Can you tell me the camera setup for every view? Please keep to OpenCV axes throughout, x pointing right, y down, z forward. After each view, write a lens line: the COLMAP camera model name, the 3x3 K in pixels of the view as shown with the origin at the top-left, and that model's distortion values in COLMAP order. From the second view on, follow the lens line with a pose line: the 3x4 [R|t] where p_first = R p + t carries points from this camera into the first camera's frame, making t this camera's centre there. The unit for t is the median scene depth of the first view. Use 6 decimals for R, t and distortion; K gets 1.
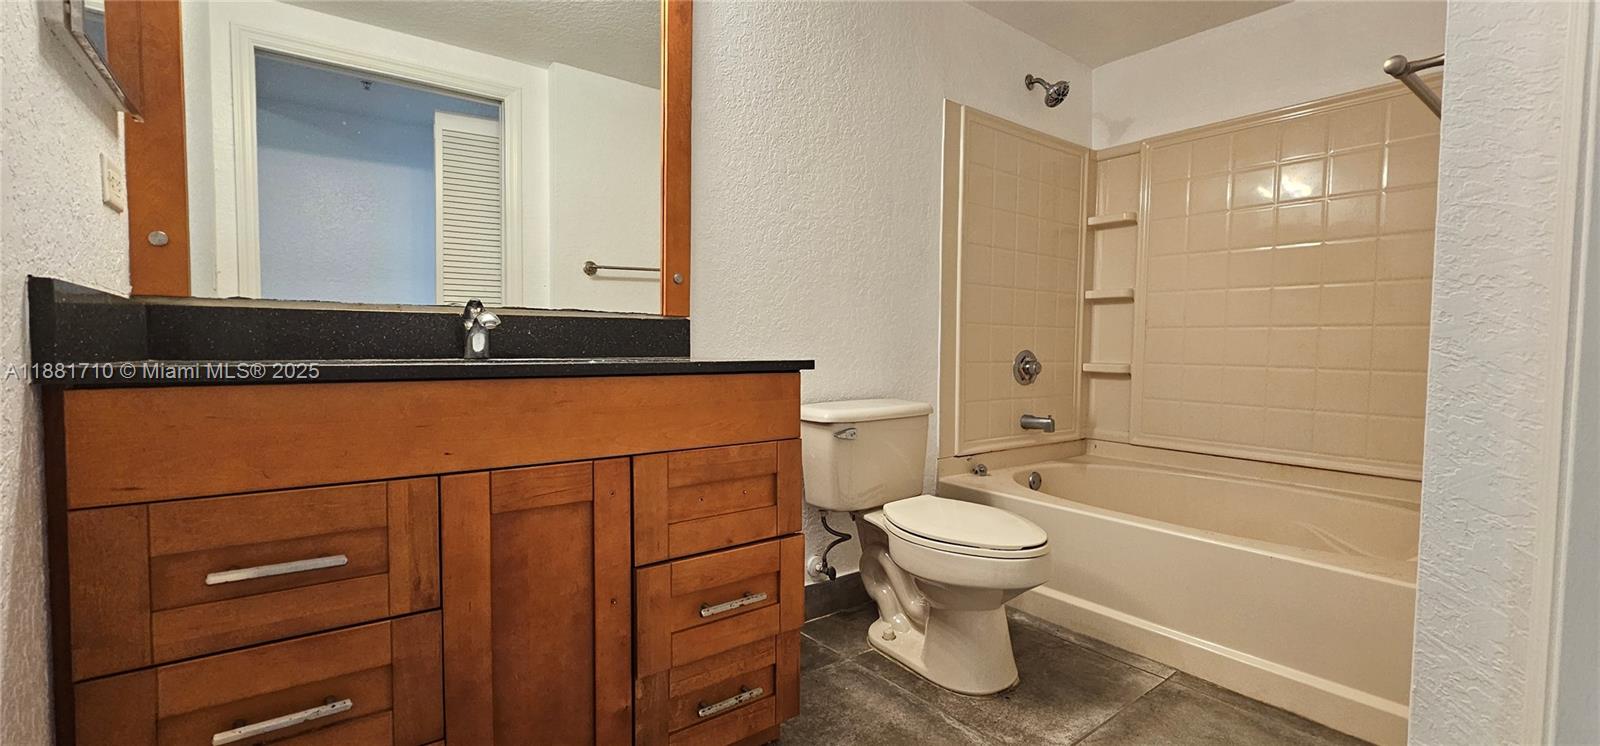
lens RADIAL K [[660.9, 0, 798.8], [0, 660.9, 372.1], [0, 0, 1]] dist [-0.004542, 0.000314]
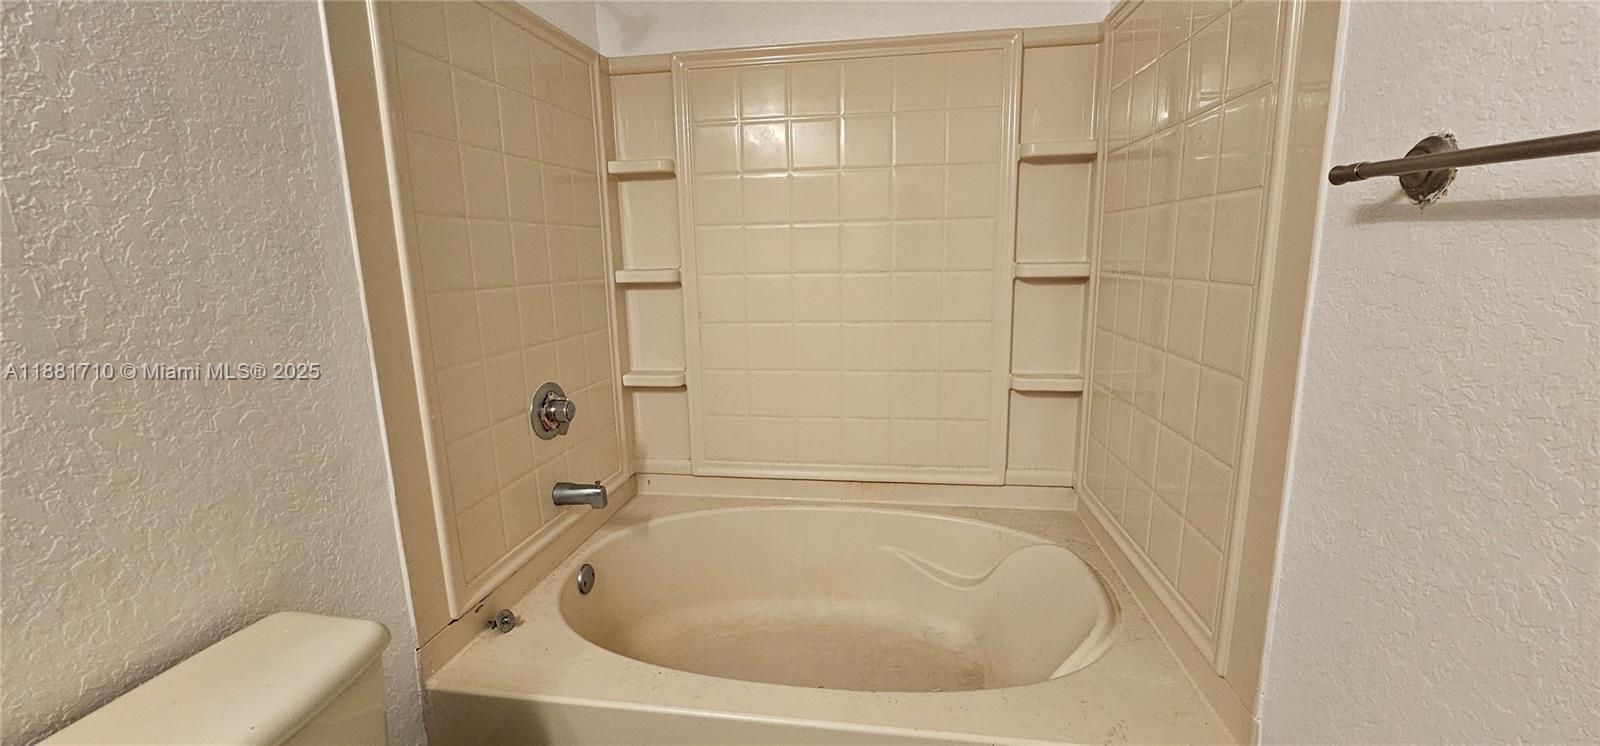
lens RADIAL K [[660.9, 0, 801.4], [0, 660.9, 376.2], [0, 0, 1]] dist [-0.004542, 0.000314]
pose [[0.721769, -0.155681, 0.674398, 0.097902], [0.063248, 0.985134, 0.159722, -0.118855], [-0.689238, -0.072628, 0.720886, 0.380300]]
